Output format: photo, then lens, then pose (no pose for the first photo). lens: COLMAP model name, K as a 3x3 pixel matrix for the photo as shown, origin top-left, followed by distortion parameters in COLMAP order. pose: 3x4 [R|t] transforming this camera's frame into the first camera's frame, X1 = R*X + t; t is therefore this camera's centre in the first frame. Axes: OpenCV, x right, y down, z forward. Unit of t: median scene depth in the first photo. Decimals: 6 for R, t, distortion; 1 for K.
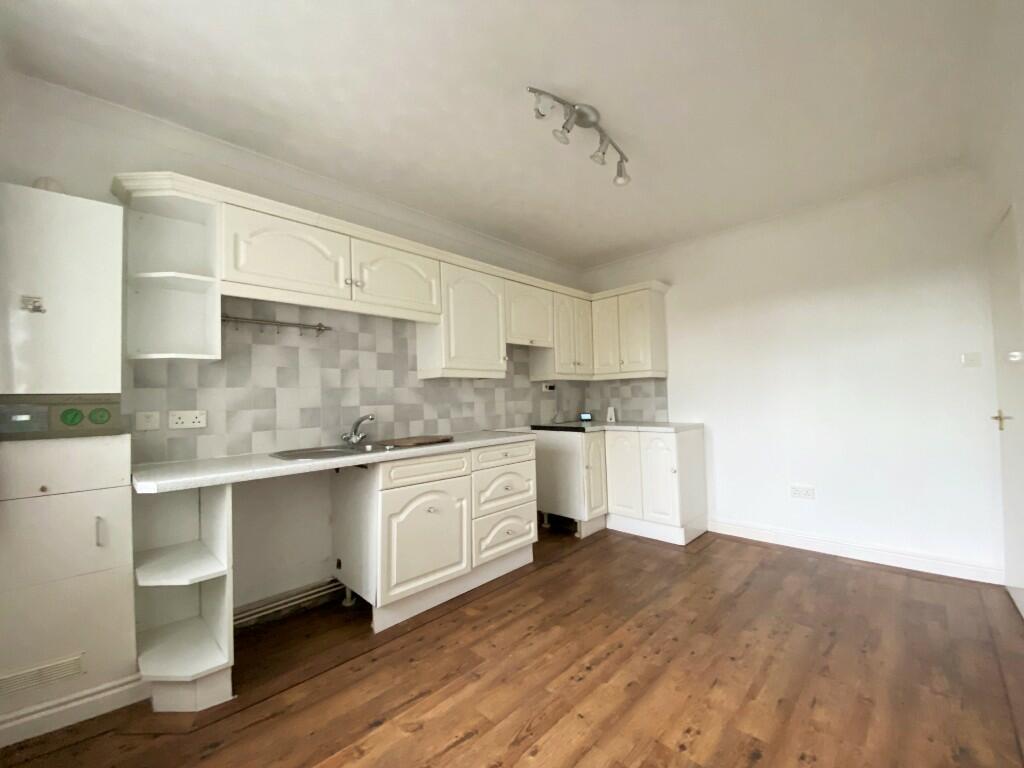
lens RADIAL K [[415.3, 0, 515.7], [0, 415.3, 381.2], [0, 0, 1]] dist [0.031679, -0.000258]
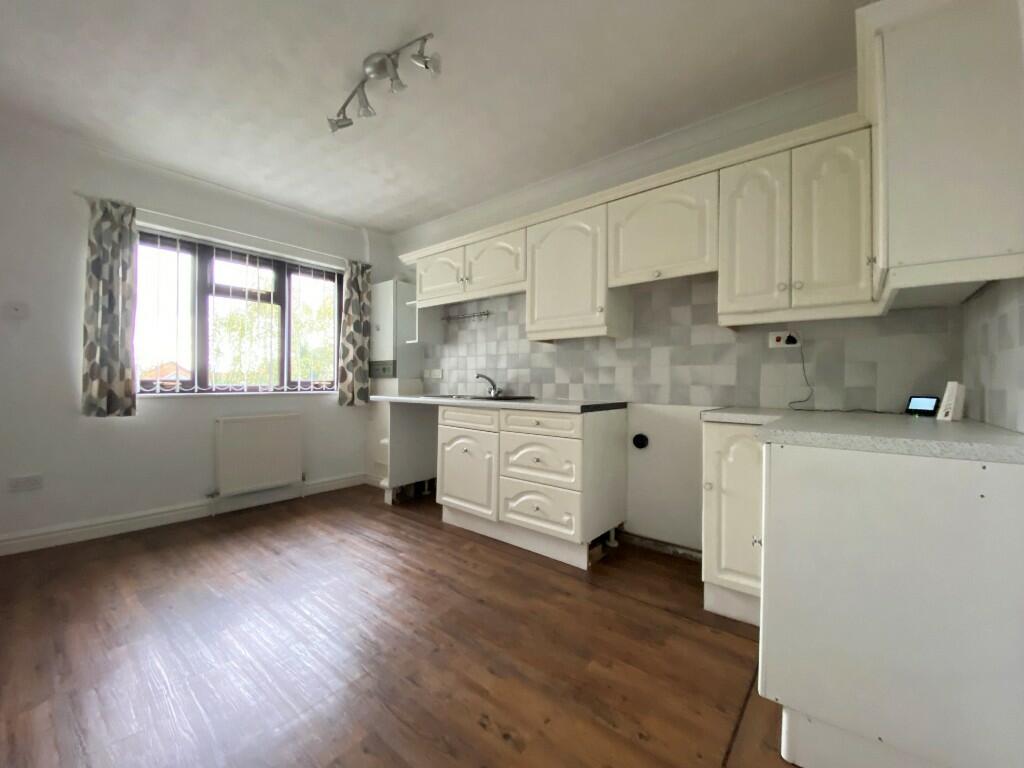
lens RADIAL K [[415.3, 0, 509.1], [0, 415.3, 383.2], [0, 0, 1]] dist [0.031679, -0.000258]
pose [[0.065915, 0.024738, -0.997519, 0.881645], [0.026735, 0.999290, 0.026549, 0.068877], [0.997467, -0.028419, 0.065207, 0.908236]]
